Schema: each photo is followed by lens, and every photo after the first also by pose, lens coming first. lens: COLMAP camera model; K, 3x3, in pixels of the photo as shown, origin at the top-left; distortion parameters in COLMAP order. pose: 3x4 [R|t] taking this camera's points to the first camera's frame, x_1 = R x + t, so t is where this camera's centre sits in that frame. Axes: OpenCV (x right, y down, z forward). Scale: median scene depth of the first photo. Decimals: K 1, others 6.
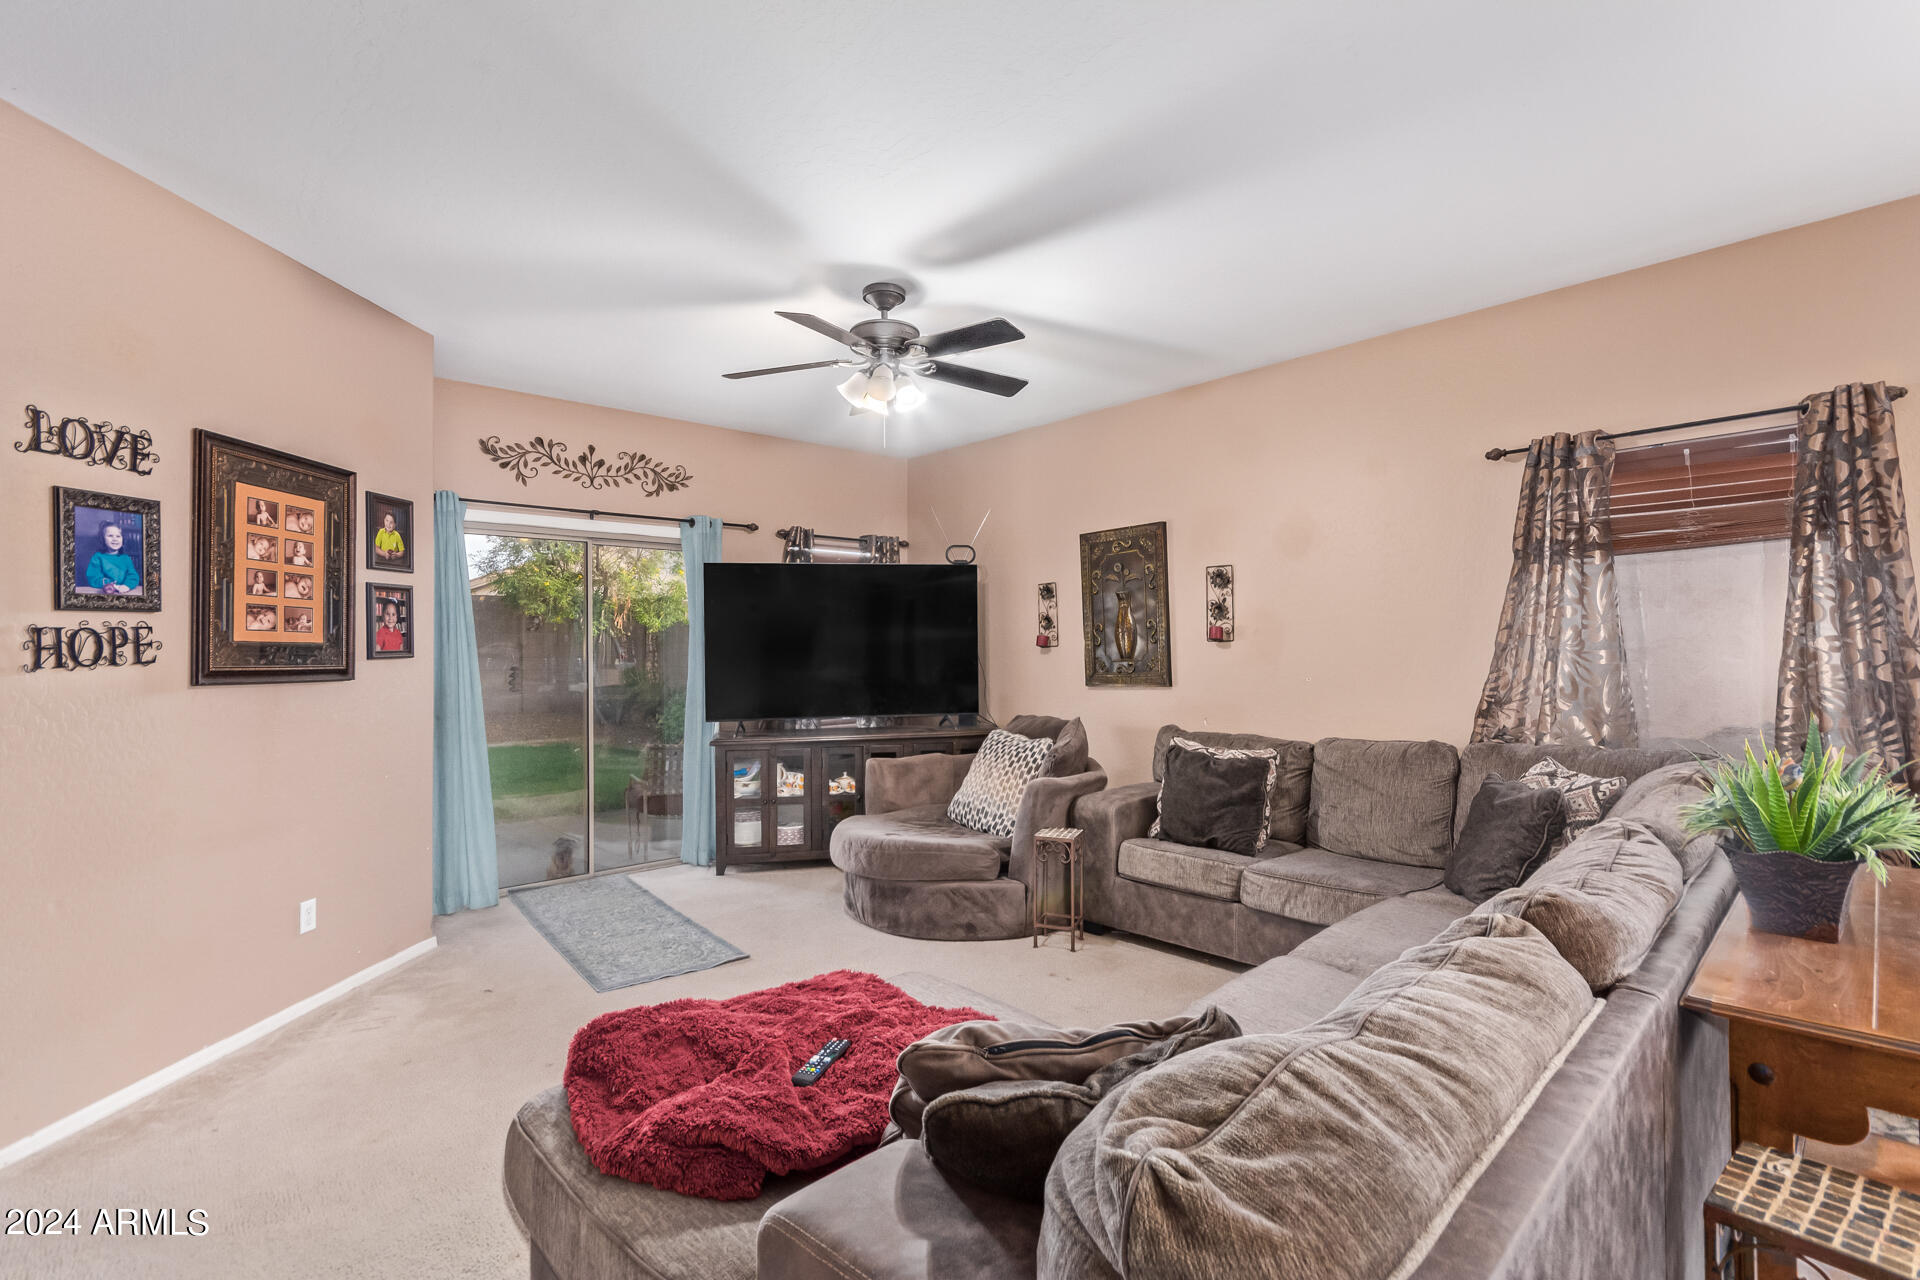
lens RADIAL K [[894.9, 0, 959.7], [0, 894.9, 643.1], [0, 0, 1]] dist [0.003200, 0.000800]
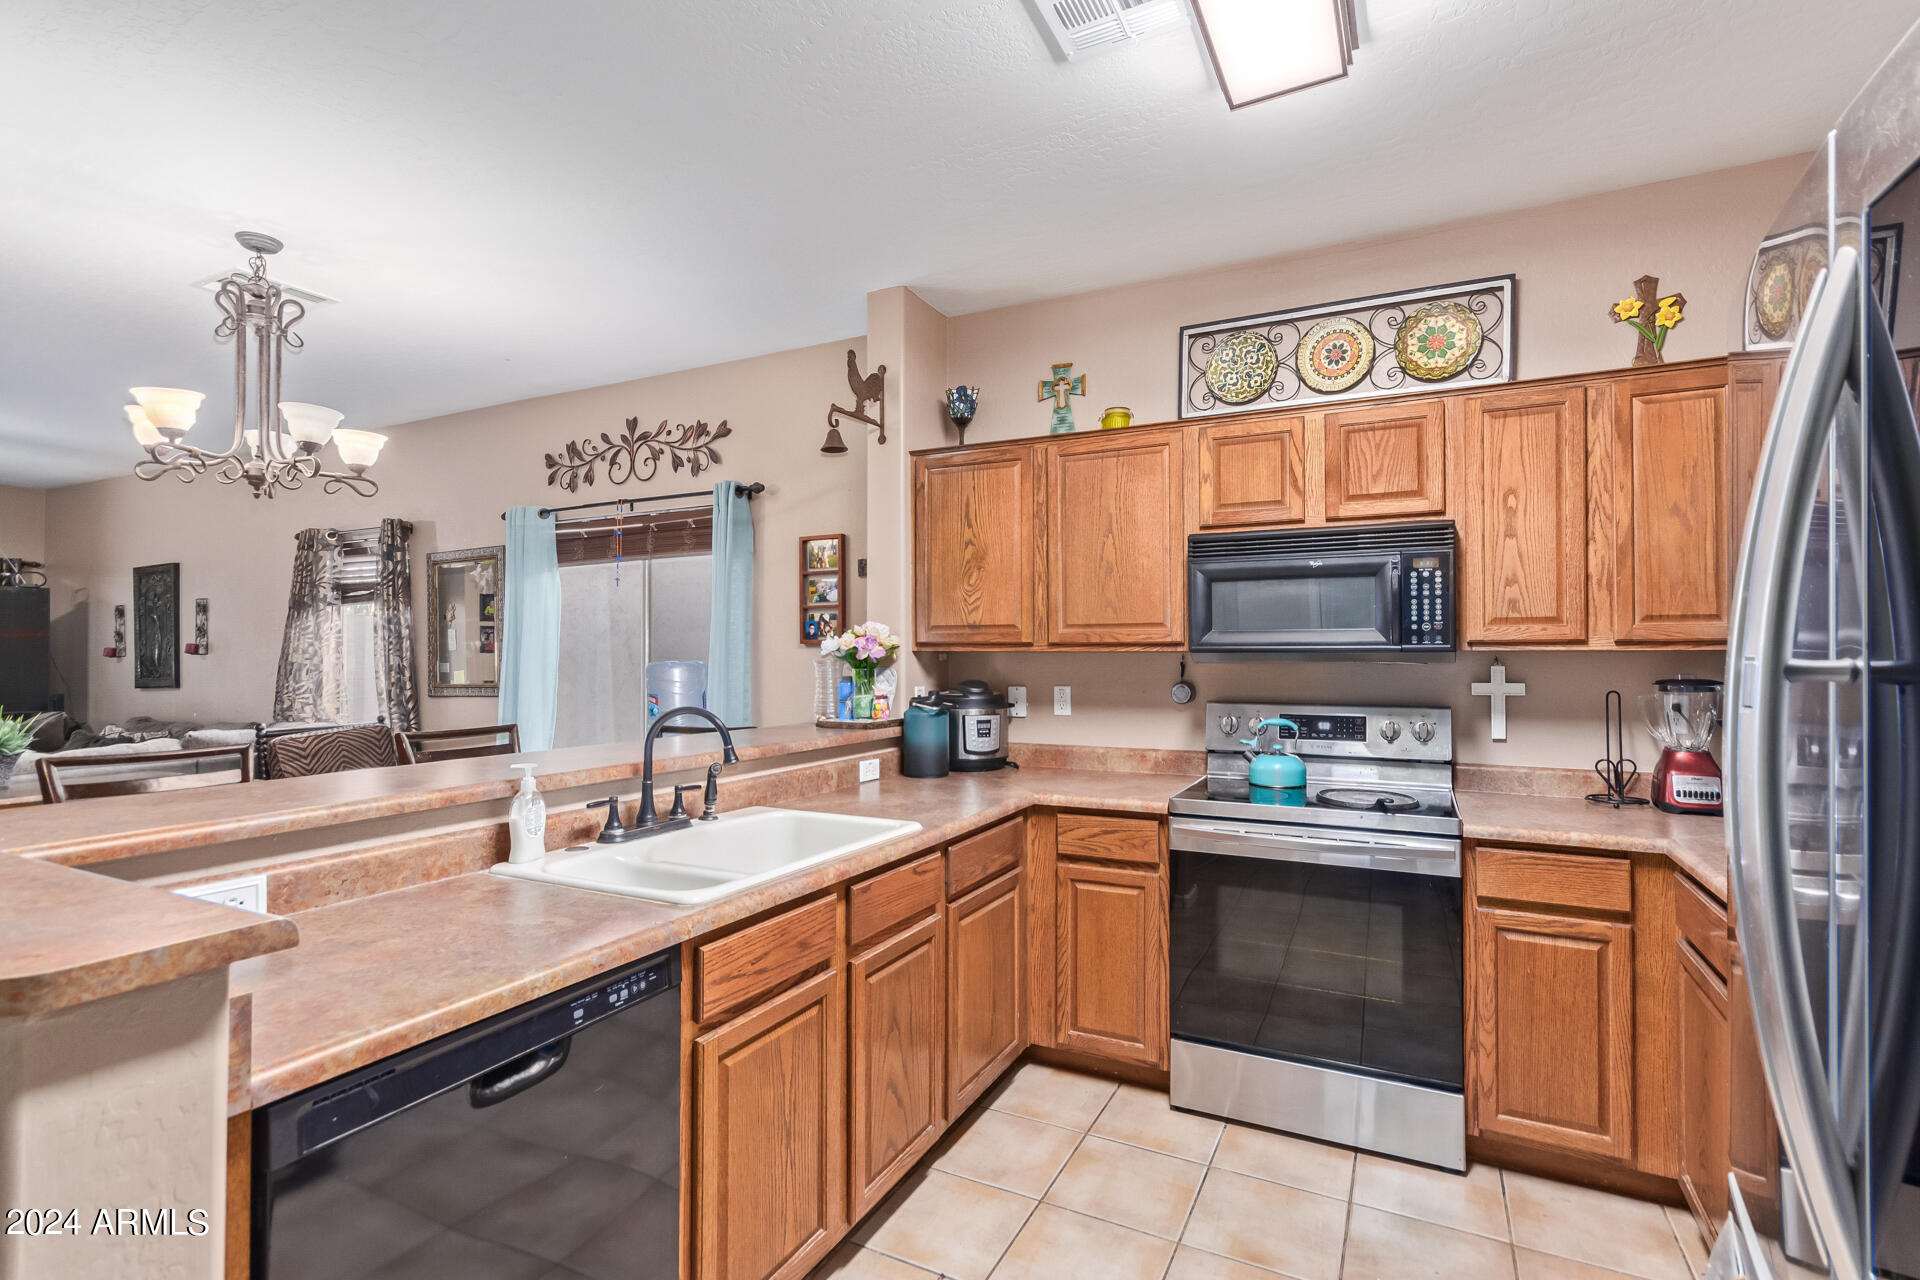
lens RADIAL K [[894.9, 0, 960.0], [0, 894.9, 640.8], [0, 0, 1]] dist [0.003200, 0.000800]
pose [[0.929894, 0.010581, 0.367677, 1.173429], [-0.007737, 0.999928, -0.009210, -0.025498], [-0.367747, 0.005720, 0.929908, -0.944070]]
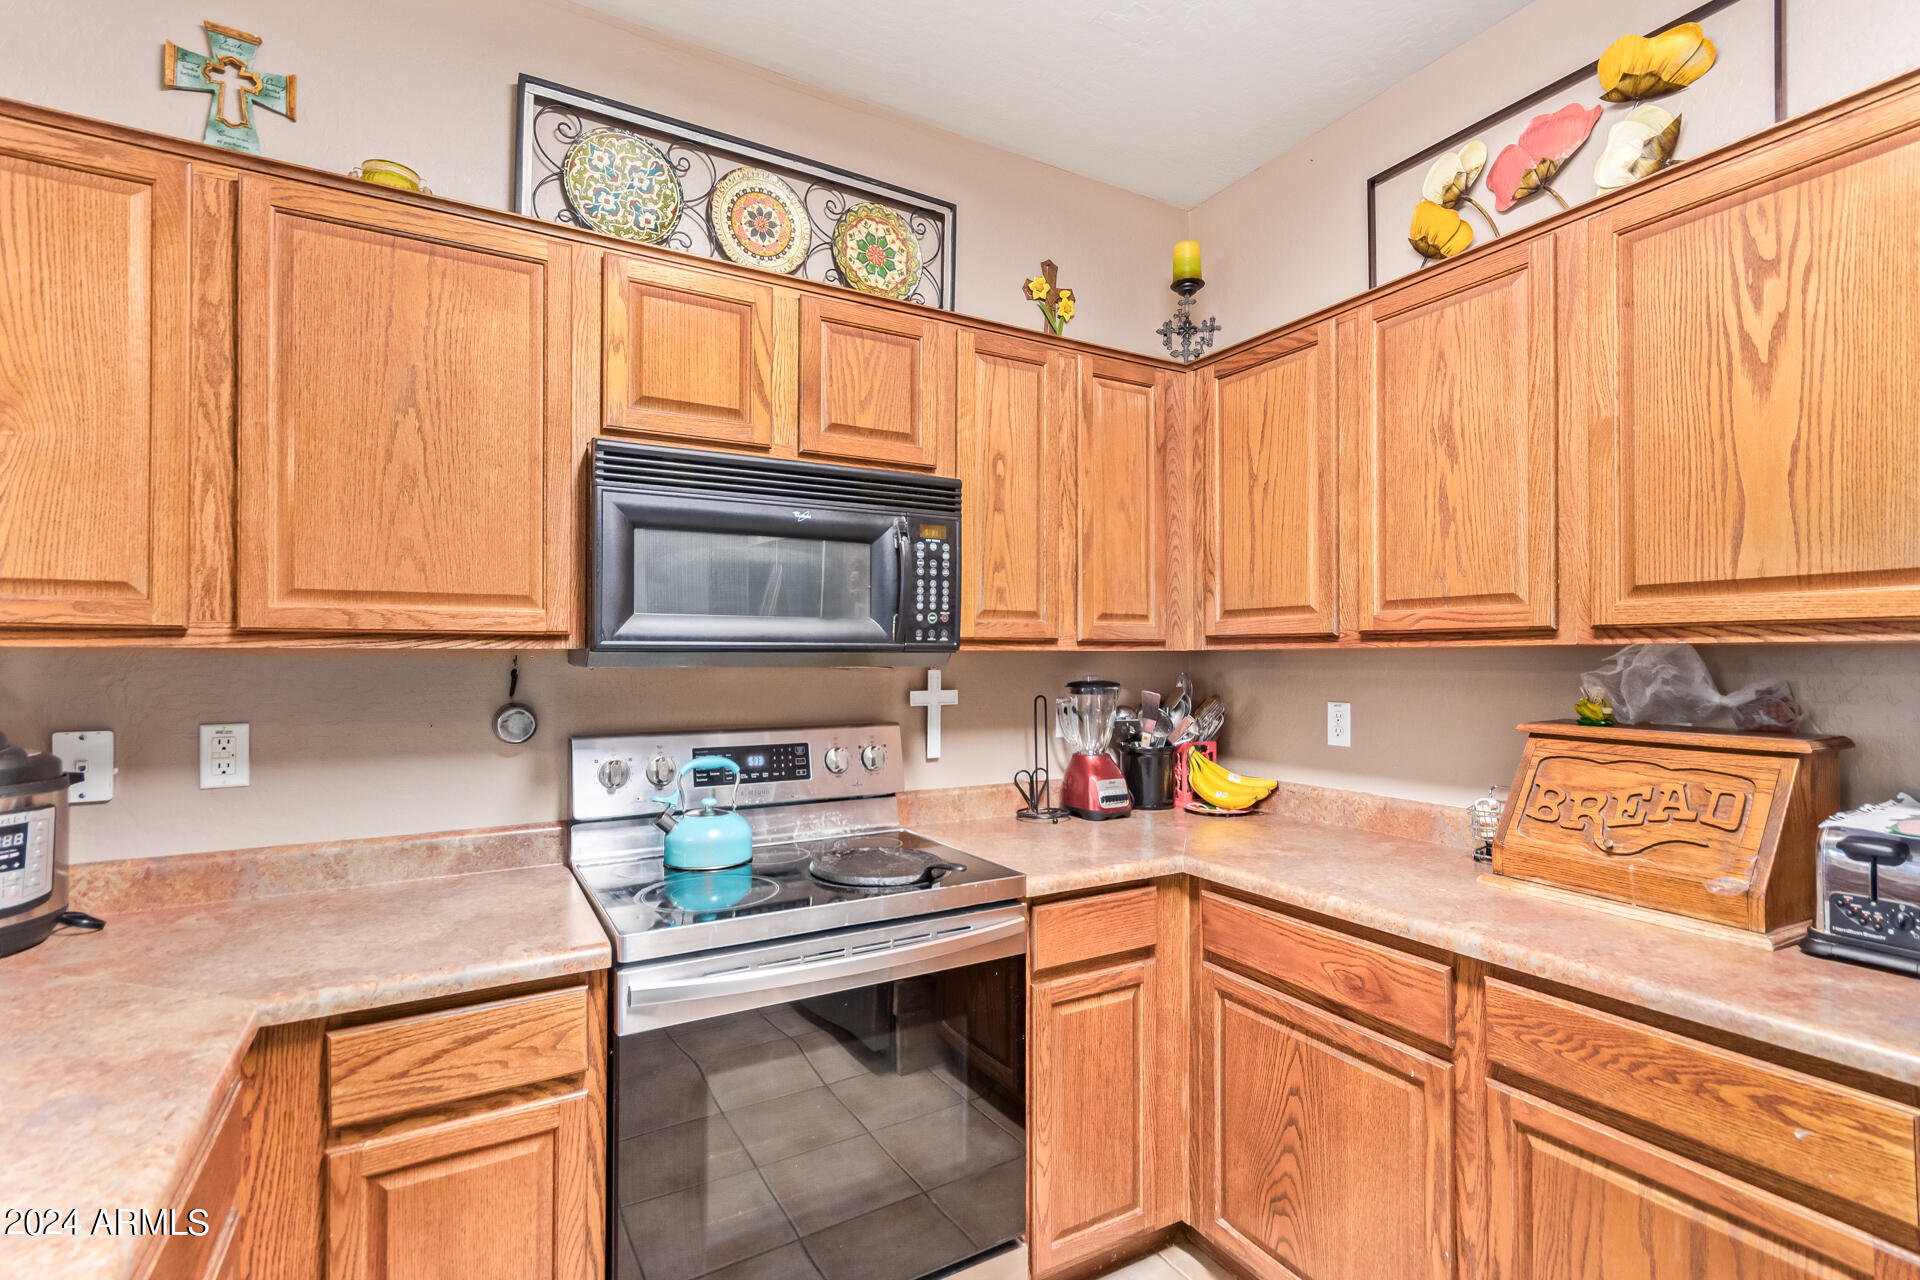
lens RADIAL K [[894.9, 0, 958.1], [0, 894.9, 650.8], [0, 0, 1]] dist [0.003200, 0.000800]
pose [[0.207795, 0.012106, 0.978097, 1.270555], [-0.007777, 0.999912, -0.010724, -0.020917], [-0.978141, -0.005378, 0.207871, -0.521600]]
